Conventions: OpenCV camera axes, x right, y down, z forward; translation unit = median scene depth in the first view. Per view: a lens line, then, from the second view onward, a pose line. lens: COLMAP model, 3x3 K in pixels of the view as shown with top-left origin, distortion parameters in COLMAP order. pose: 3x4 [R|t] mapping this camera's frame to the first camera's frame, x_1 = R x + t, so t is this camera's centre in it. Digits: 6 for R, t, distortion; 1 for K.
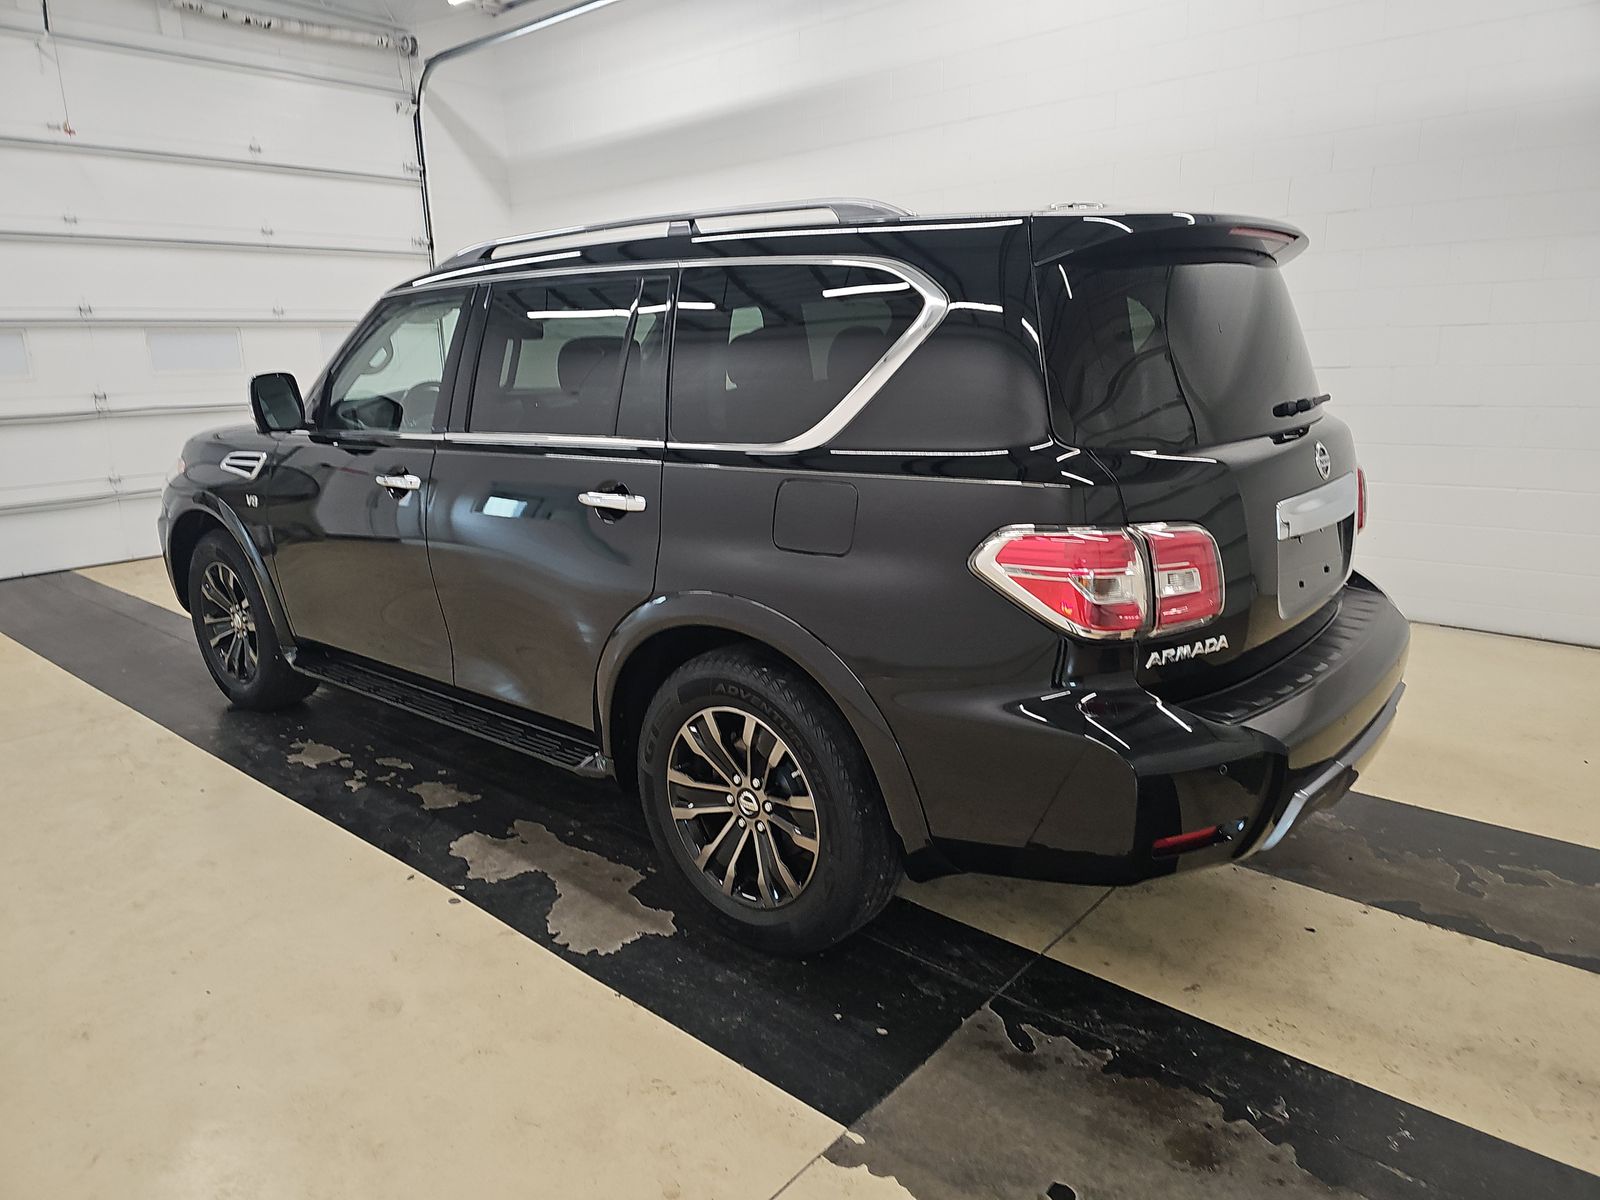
lens RADIAL K [[1059.1, 0, 791.0], [0, 1059.1, 595.8], [0, 0, 1]] dist [0.025499, 0.000542]
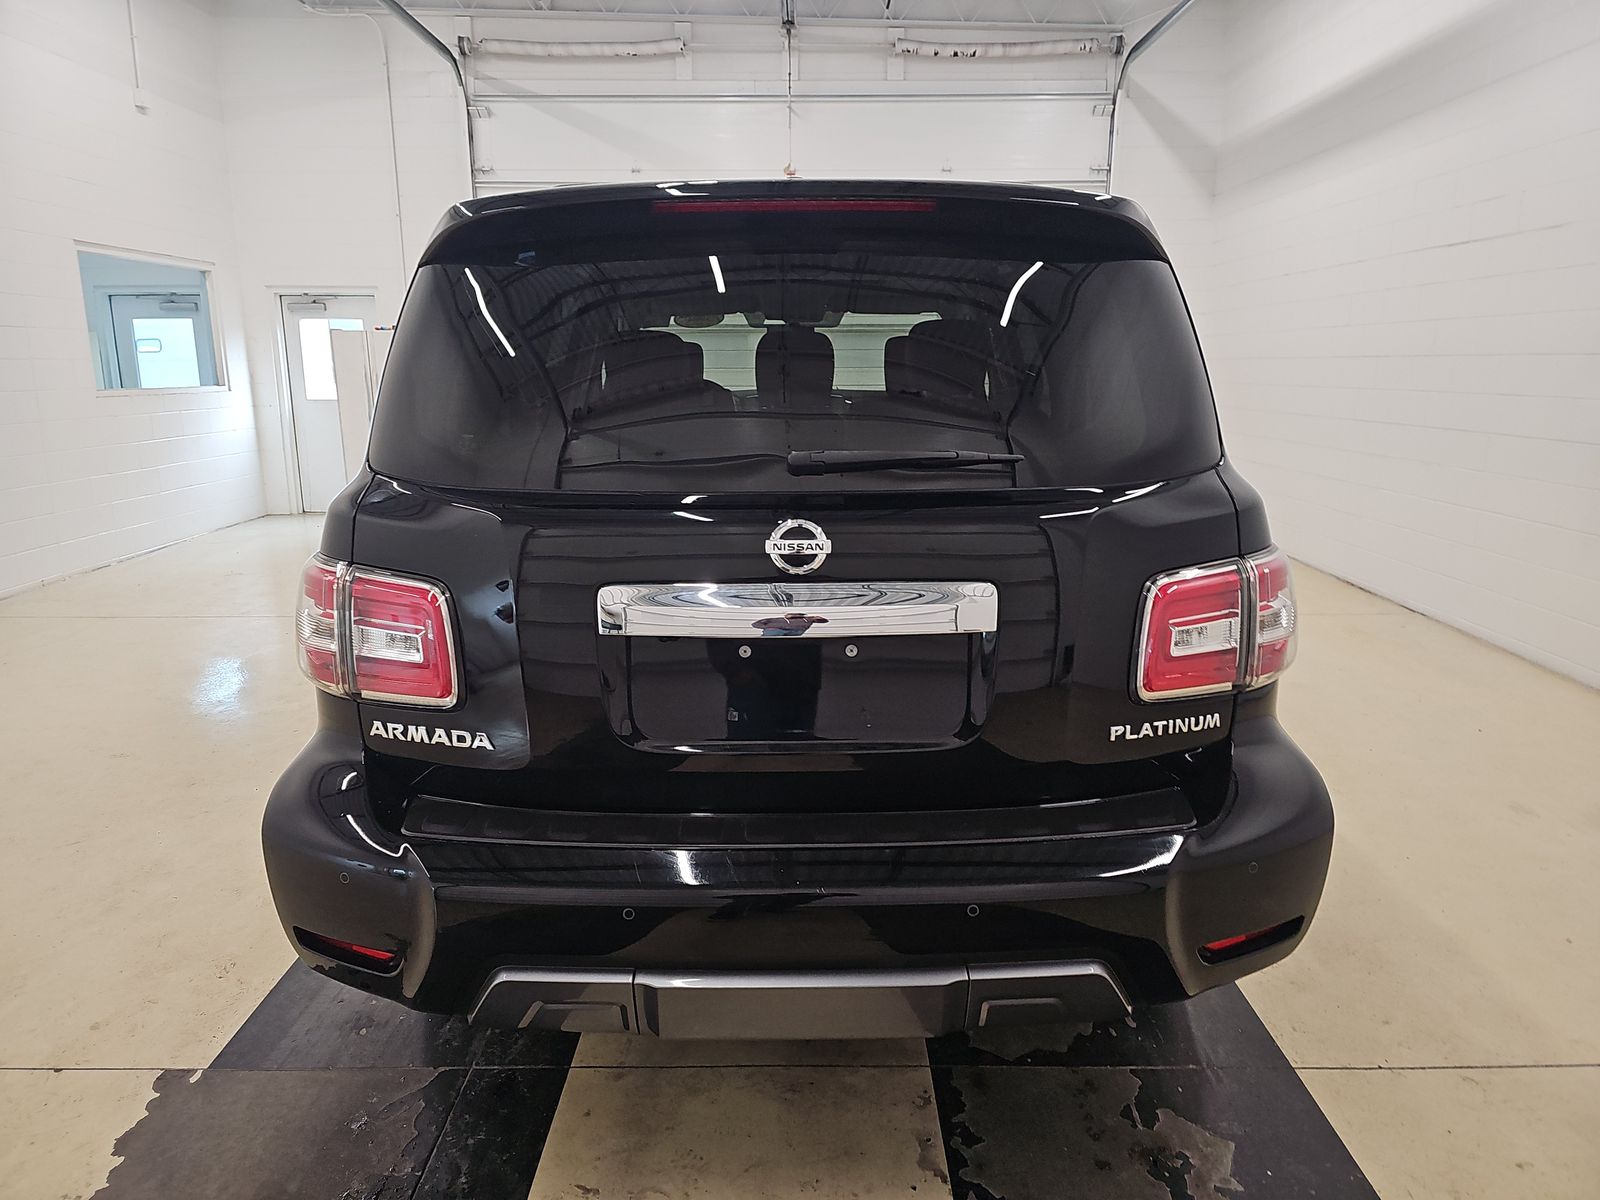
lens RADIAL K [[1059.1, 0, 791.0], [0, 1059.1, 595.8], [0, 0, 1]] dist [0.025499, 0.000542]
pose [[0.656107, 0.195581, -0.728884, 0.653115], [-0.196256, 0.976822, 0.085449, -0.101760], [0.728702, 0.086984, 0.679284, 0.373897]]
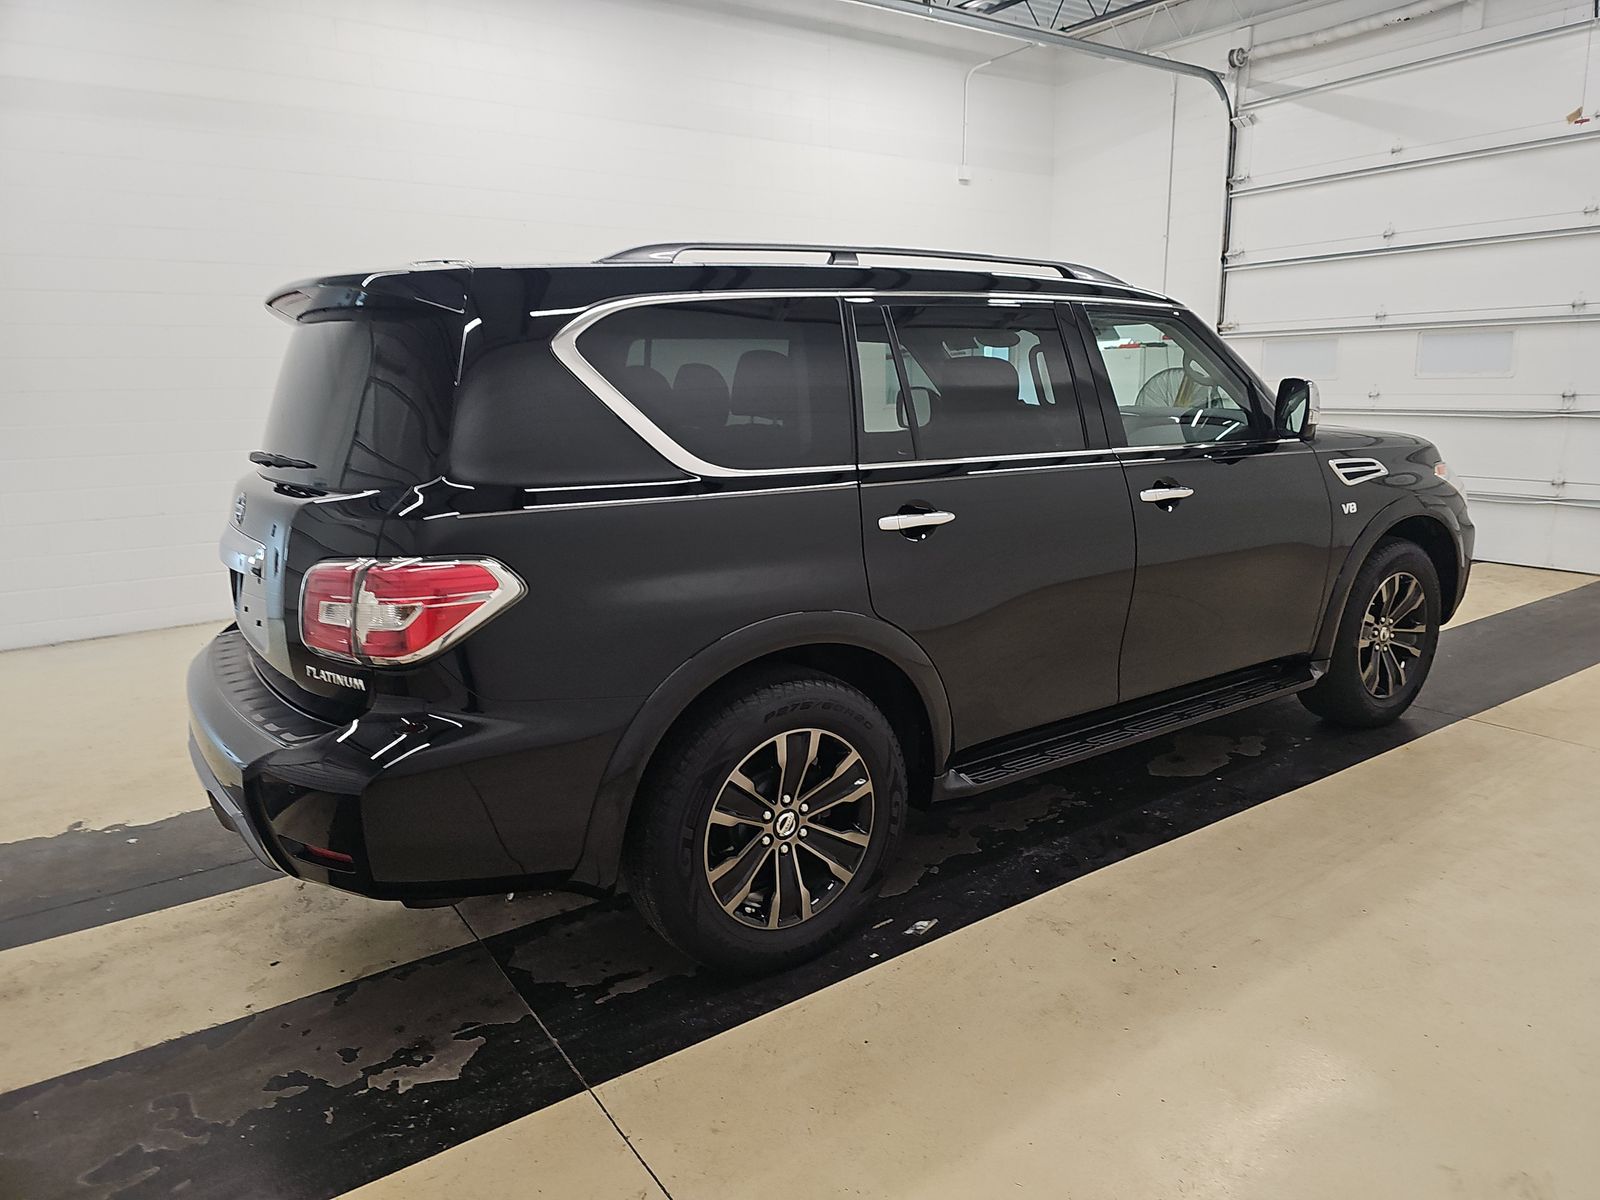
lens RADIAL K [[1066.4, 0, 841.3], [0, 1066.4, 603.4], [0, 0, 1]] dist [0.026724, -0.004319]
pose [[-0.234889, 0.241705, -0.941491, 0.943273], [-0.203522, 0.934891, 0.290787, -0.325738], [0.950477, 0.259917, -0.170403, 1.206123]]
